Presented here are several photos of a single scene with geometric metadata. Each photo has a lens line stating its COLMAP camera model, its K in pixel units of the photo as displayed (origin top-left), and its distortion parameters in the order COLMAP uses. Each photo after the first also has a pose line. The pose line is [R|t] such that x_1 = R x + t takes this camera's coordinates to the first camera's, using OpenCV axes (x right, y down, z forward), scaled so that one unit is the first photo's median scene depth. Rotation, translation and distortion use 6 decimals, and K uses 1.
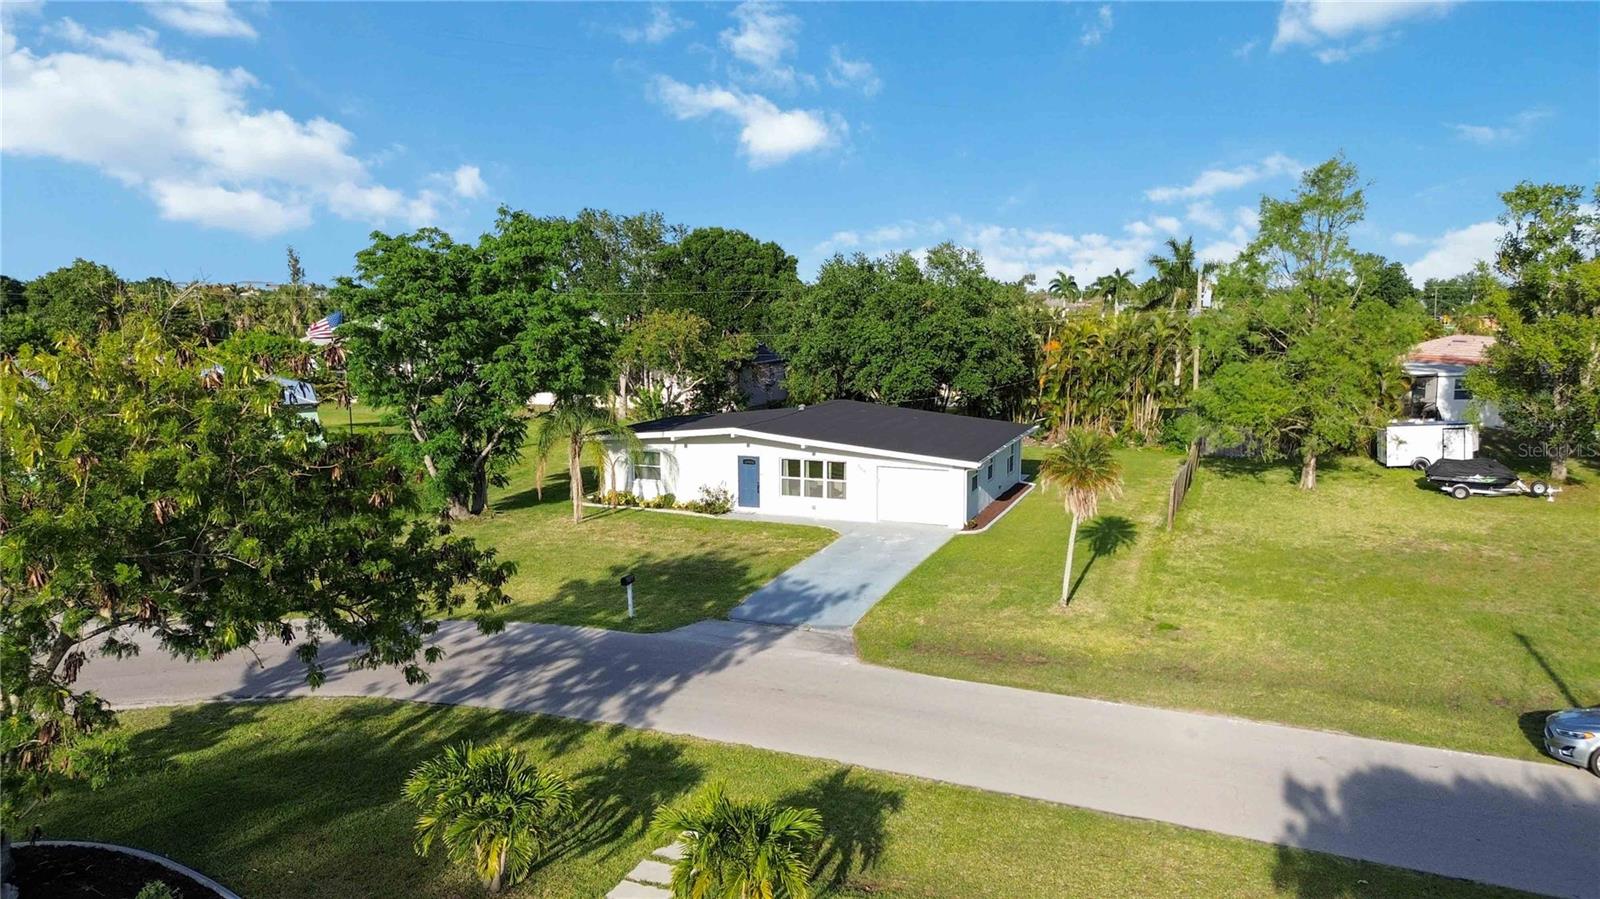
lens RADIAL K [[1166.8, 0, 800.0], [0, 1166.8, 449.5], [0, 0, 1]] dist [0.003935, -0.001685]
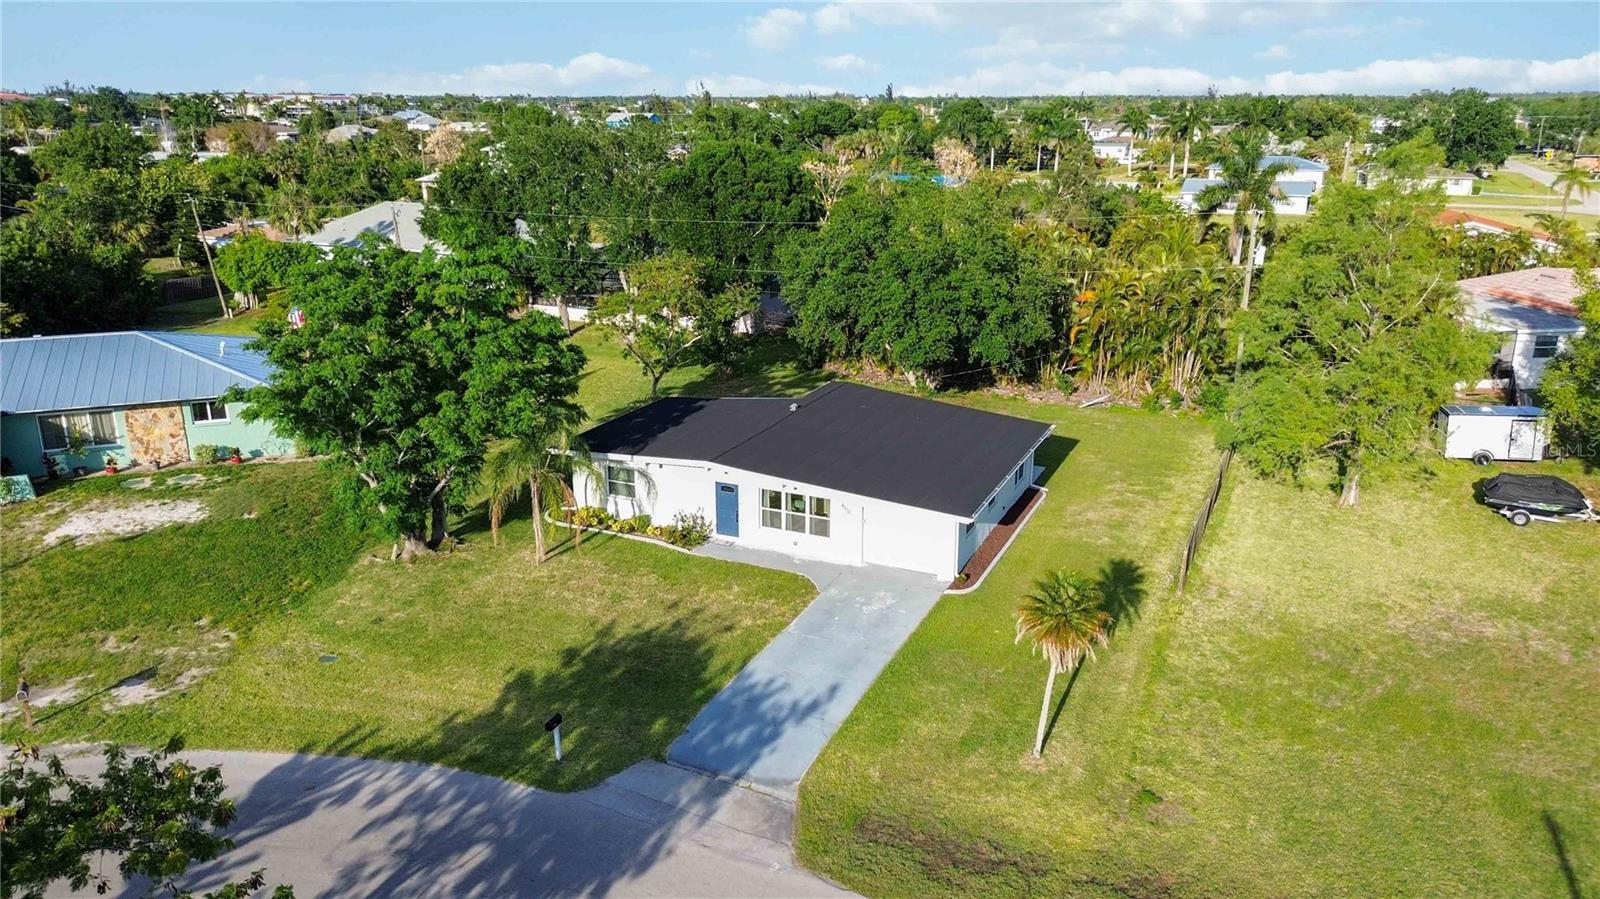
lens RADIAL K [[1162.0, 0, 809.8], [0, 1162.0, 429.5], [0, 0, 1]] dist [0.003179, -0.004482]
pose [[0.998664, 0.017599, -0.048588, 0.062977], [-0.009190, 0.985719, 0.168146, -0.184424], [0.050853, -0.167474, 0.984564, 0.104896]]
